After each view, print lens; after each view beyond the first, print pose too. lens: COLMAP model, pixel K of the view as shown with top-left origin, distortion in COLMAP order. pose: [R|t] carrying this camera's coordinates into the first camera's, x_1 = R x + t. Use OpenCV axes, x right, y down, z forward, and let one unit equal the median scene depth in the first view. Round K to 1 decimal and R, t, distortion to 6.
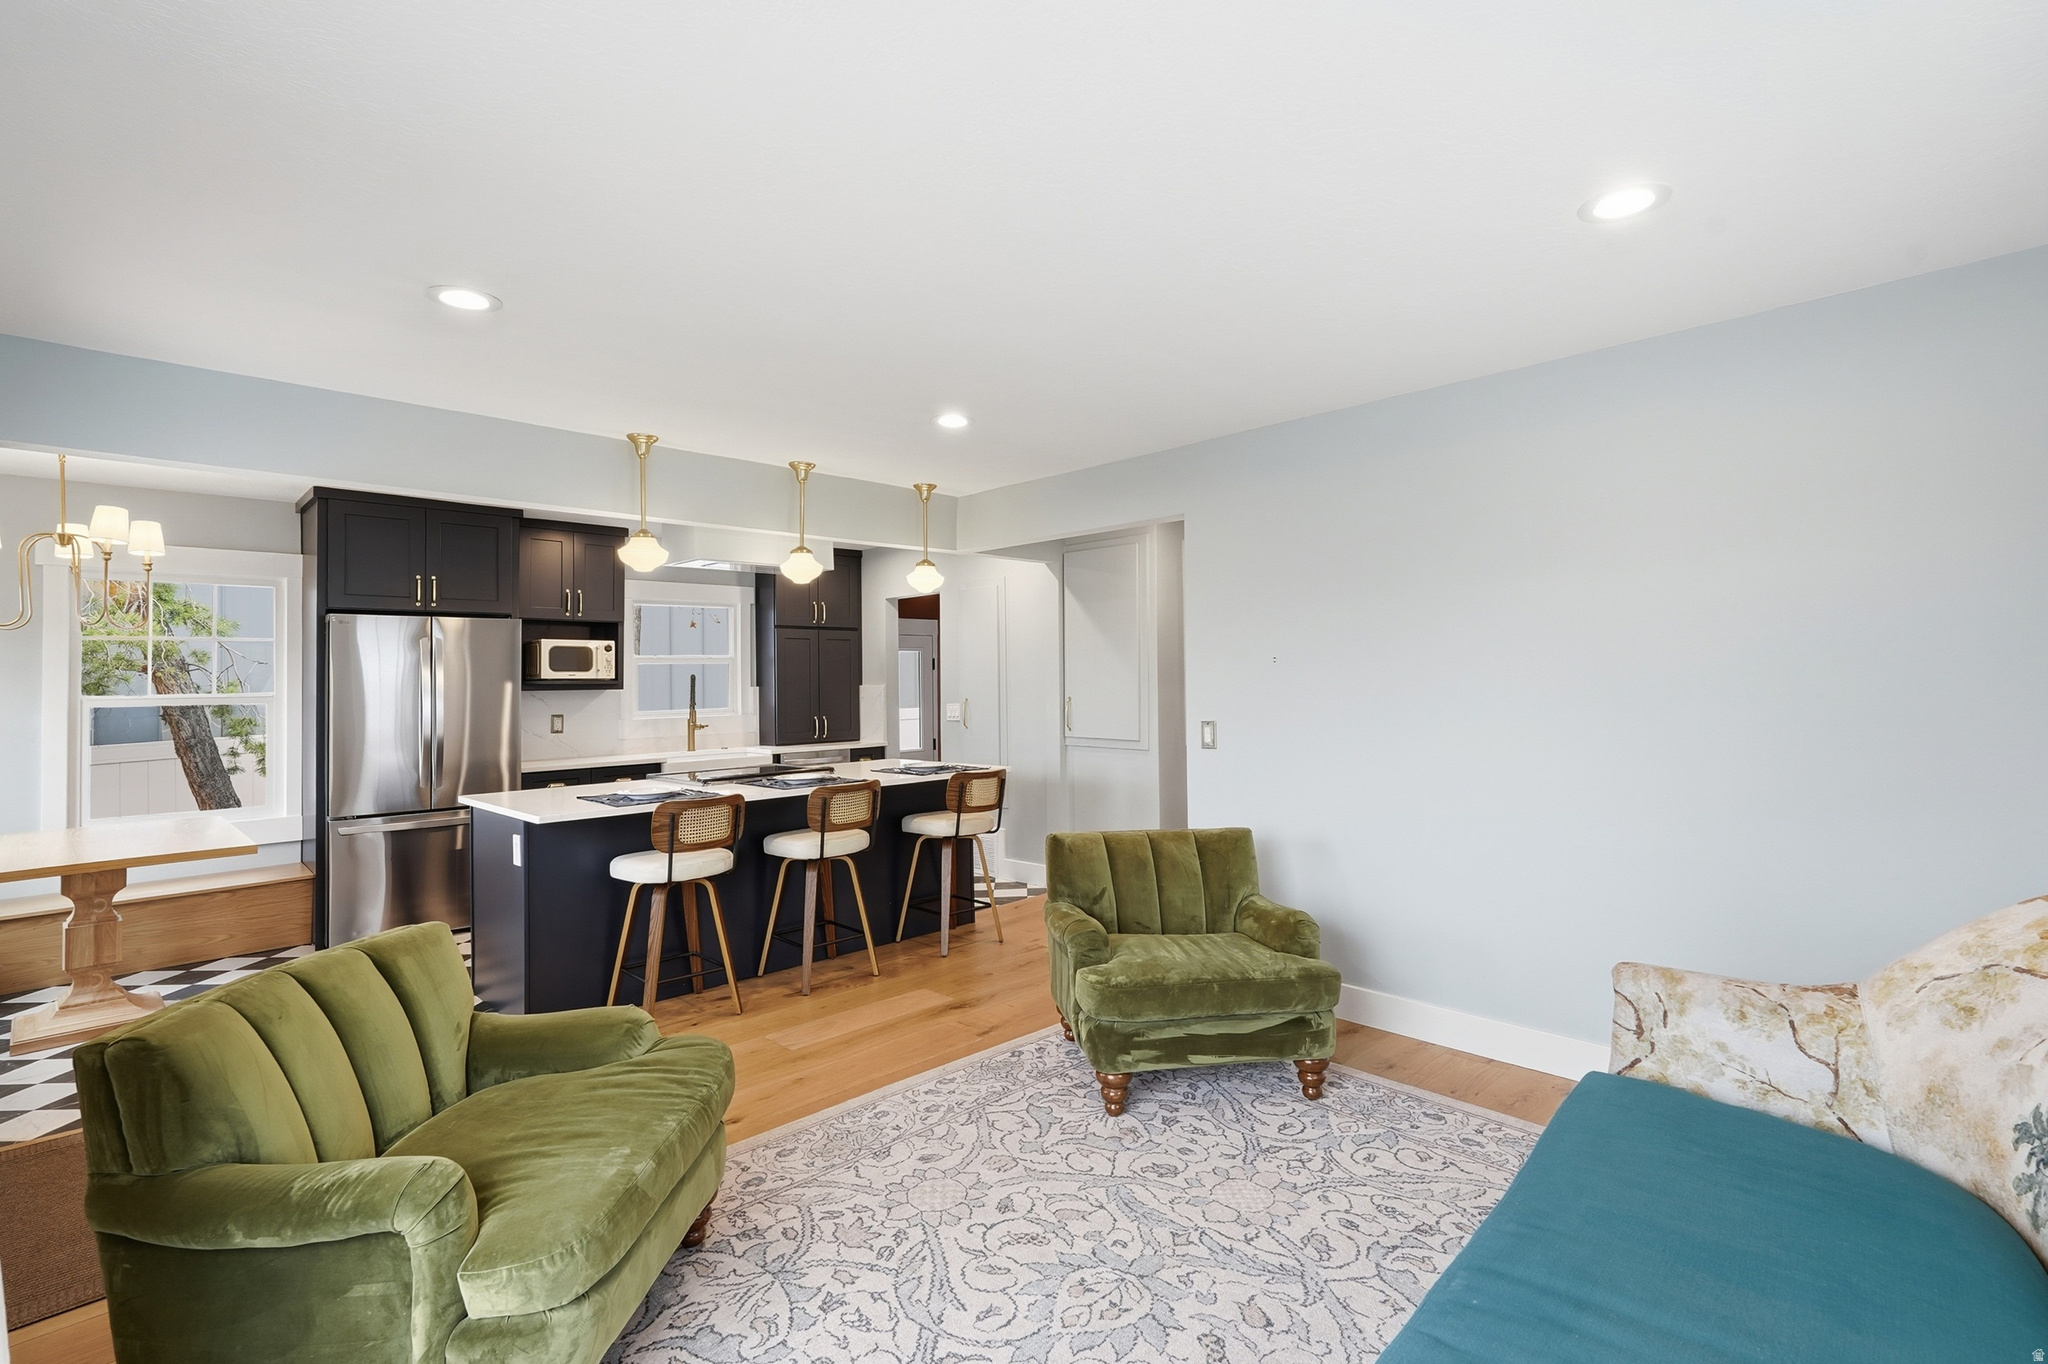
lens RADIAL K [[939.2, 0, 1021.6], [0, 939.2, 667.0], [0, 0, 1]] dist [-0.000090, -0.000350]
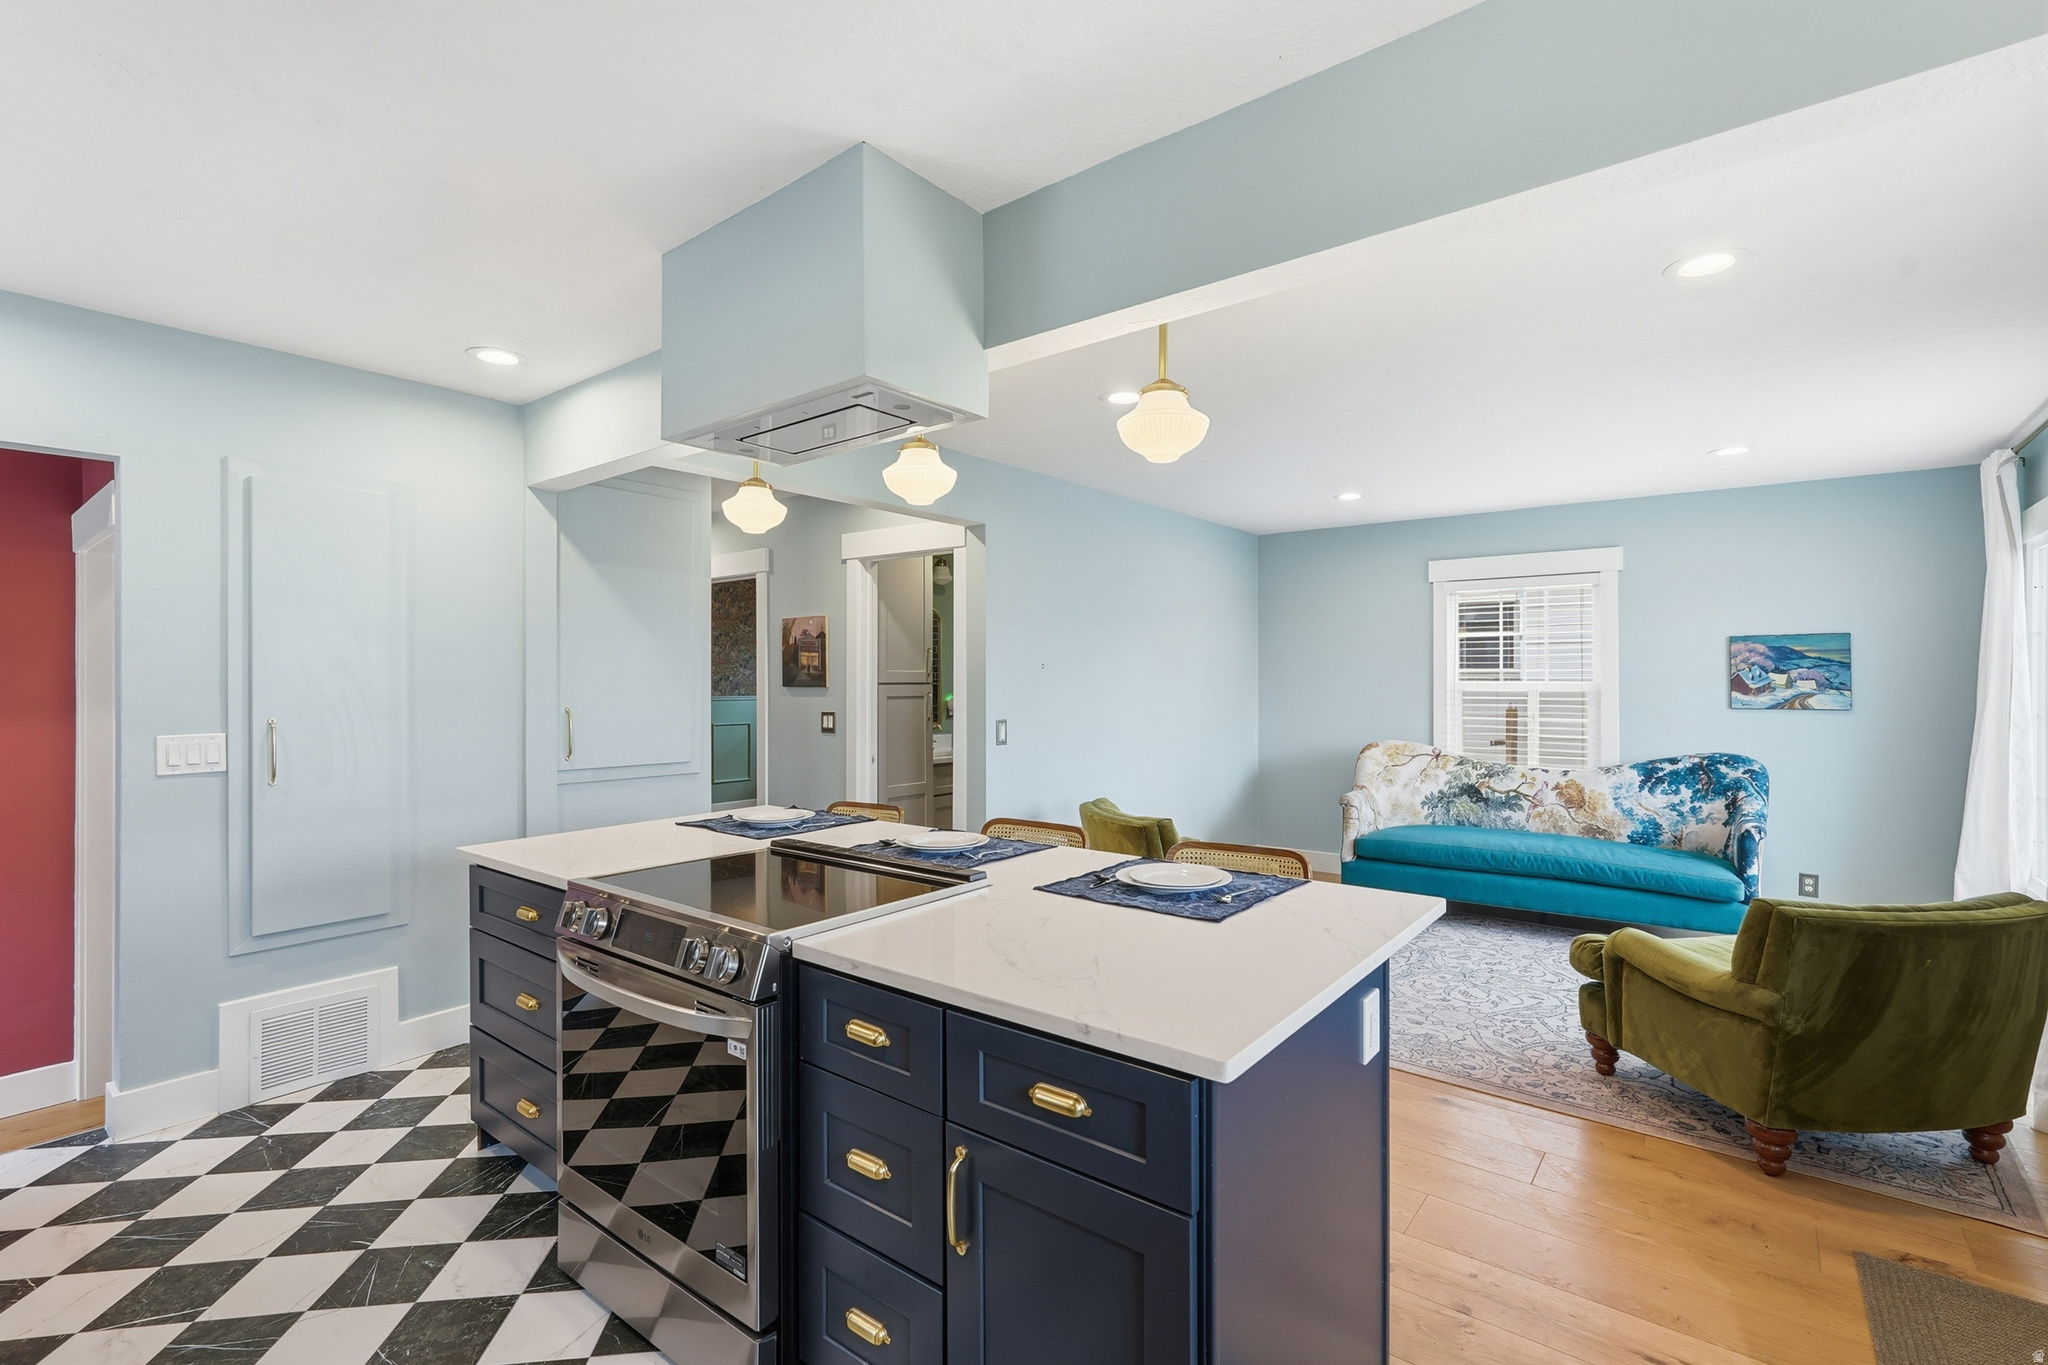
lens RADIAL K [[930.4, 0, 1036.7], [0, 930.4, 680.7], [0, 0, 1]] dist [-0.005059, 0.007280]
pose [[-0.137293, 0.012403, 0.990453, -0.637677], [-0.013359, 0.999807, -0.014372, 0.019681], [-0.990440, -0.015205, -0.137101, 0.801879]]
